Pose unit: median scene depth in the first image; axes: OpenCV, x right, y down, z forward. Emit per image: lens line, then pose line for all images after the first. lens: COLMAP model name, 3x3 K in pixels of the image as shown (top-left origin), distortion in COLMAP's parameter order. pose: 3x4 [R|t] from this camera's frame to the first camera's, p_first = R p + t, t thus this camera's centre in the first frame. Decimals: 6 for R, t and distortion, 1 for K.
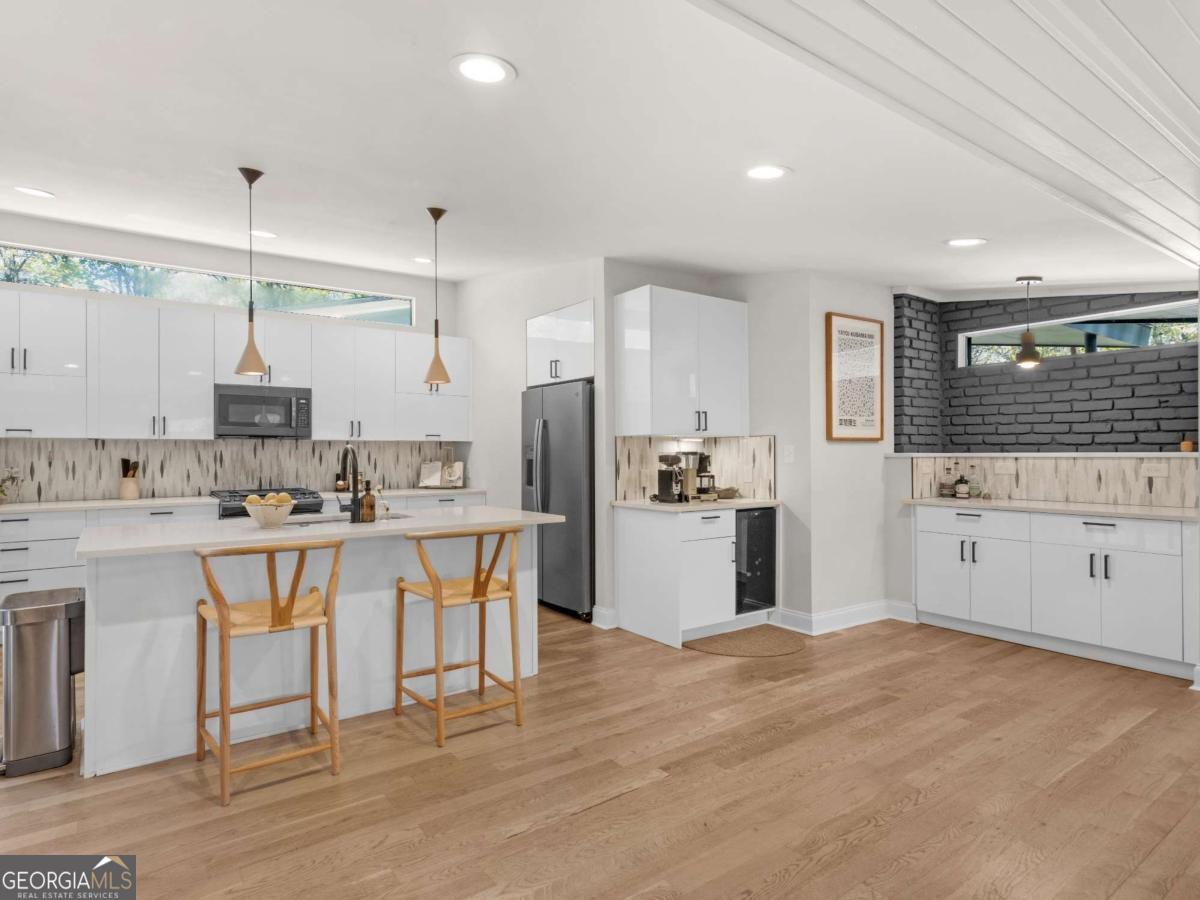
lens RADIAL K [[637.5, 0, 532.9], [0, 637.5, 455.4], [0, 0, 1]] dist [0.000233, 0.000237]
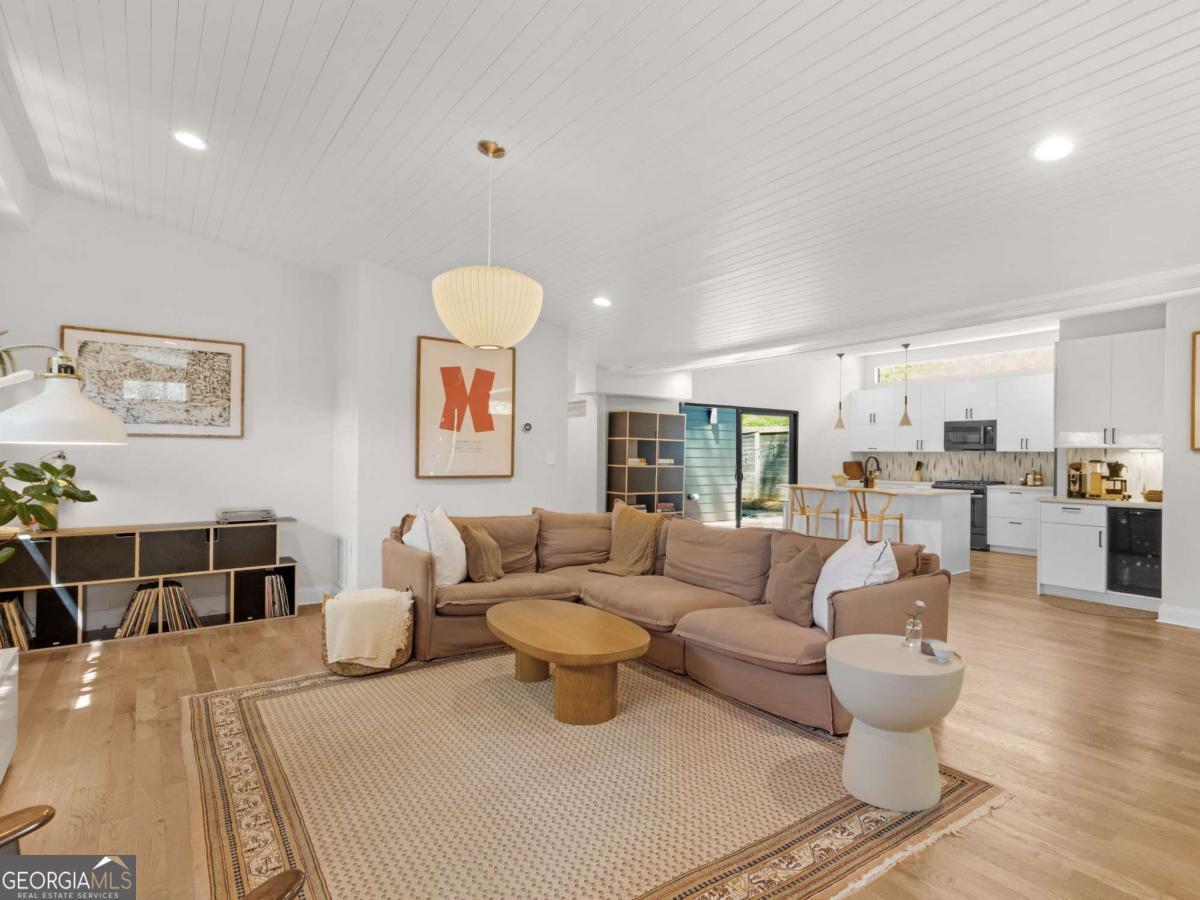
lens RADIAL K [[648.3, 0, 685.5], [0, 648.3, 449.3], [0, 0, 1]] dist [0.001248, 0.000643]
pose [[0.137577, -0.006702, -0.990468, 1.349795], [-0.013195, 0.999876, -0.008599, -0.005633], [0.990403, 0.014252, 0.137472, -0.010011]]
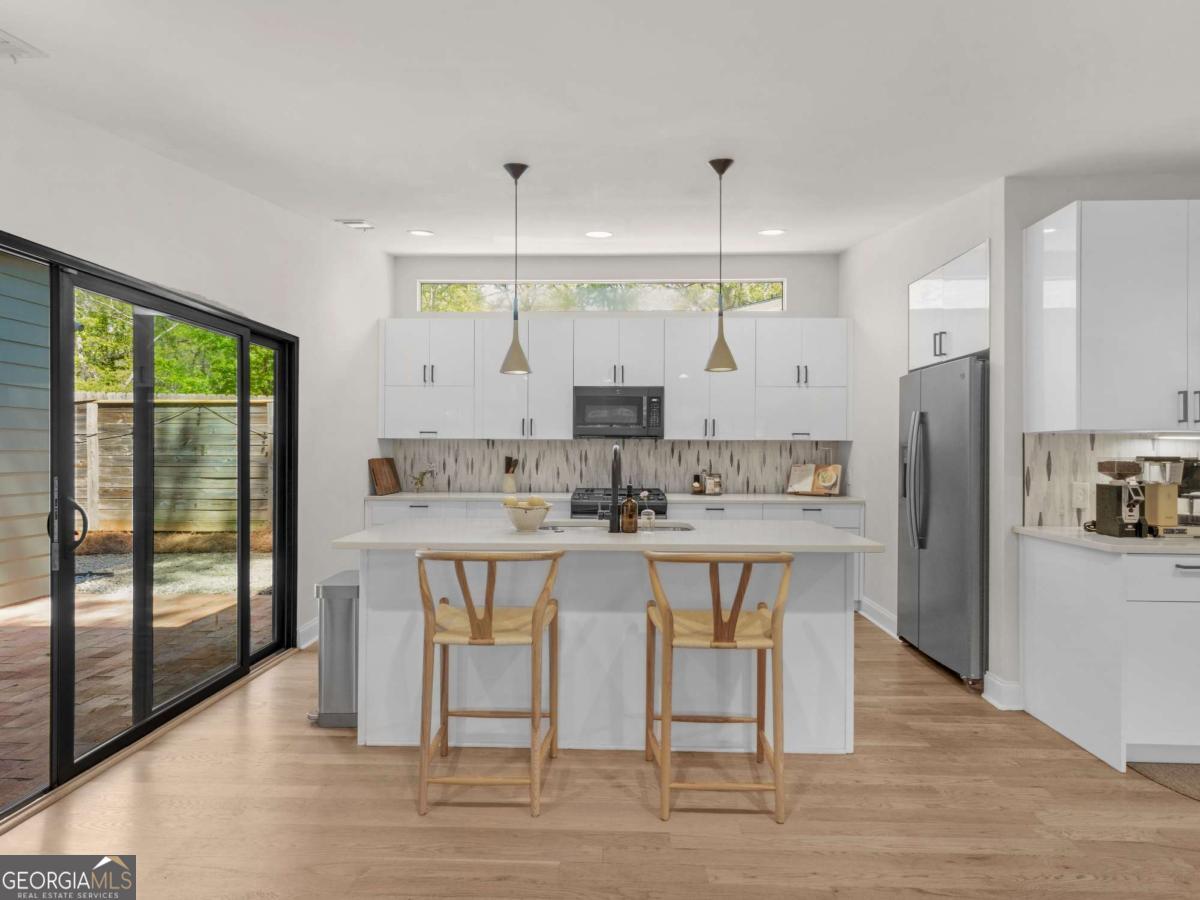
lens RADIAL K [[642.0, 0, 594.1], [0, 642.0, 453.9], [0, 0, 1]] dist [0.002051, 0.001259]
pose [[0.825059, 0.009668, -0.564964, 0.133830], [-0.010028, 0.999947, 0.002466, -0.004192], [0.564958, 0.003631, 0.825112, 0.155992]]
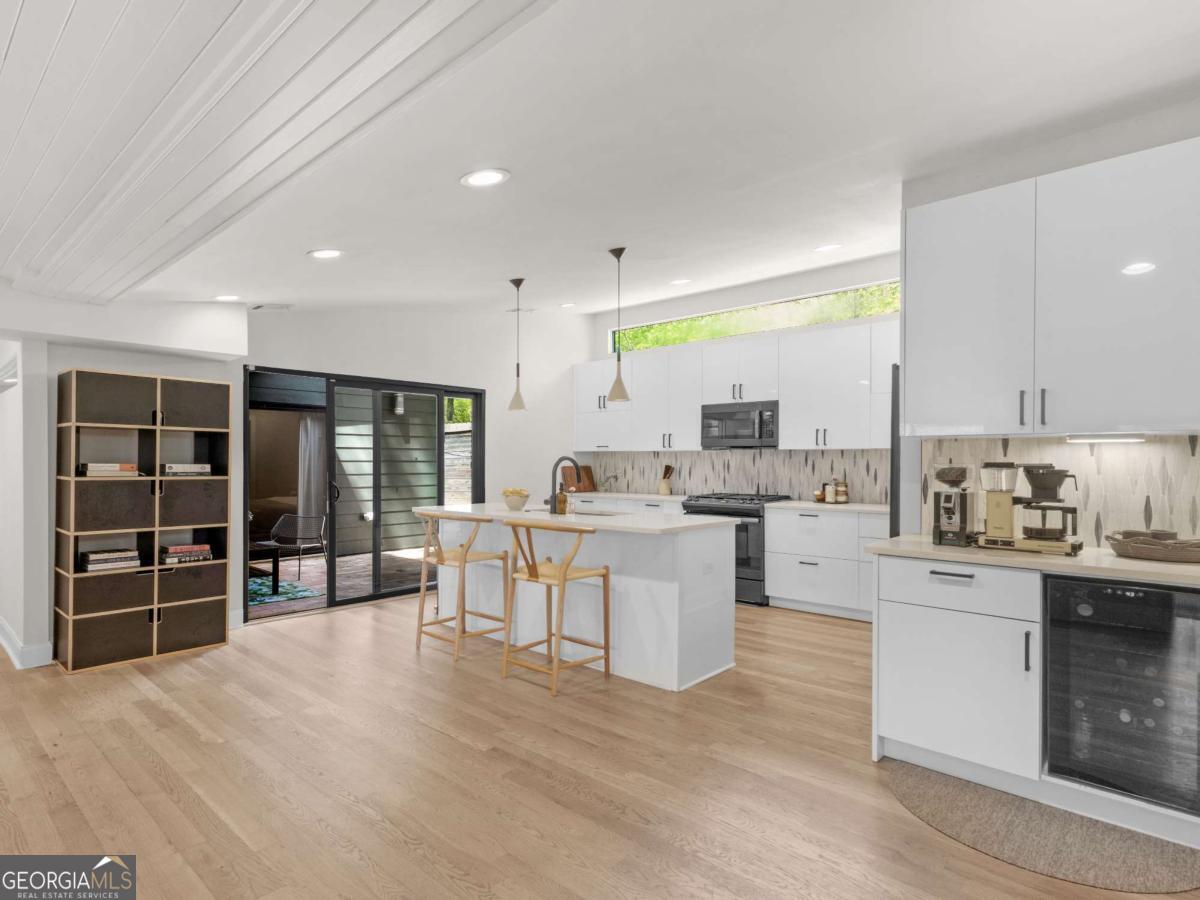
lens RADIAL K [[643.5, 0, 520.5], [0, 643.5, 452.8], [0, 0, 1]] dist [0.000790, 0.000314]
pose [[0.208253, -0.008408, -0.978039, 0.683234], [-0.008477, 0.999910, -0.010401, -0.004706], [0.978038, 0.010457, 0.208163, 0.422467]]
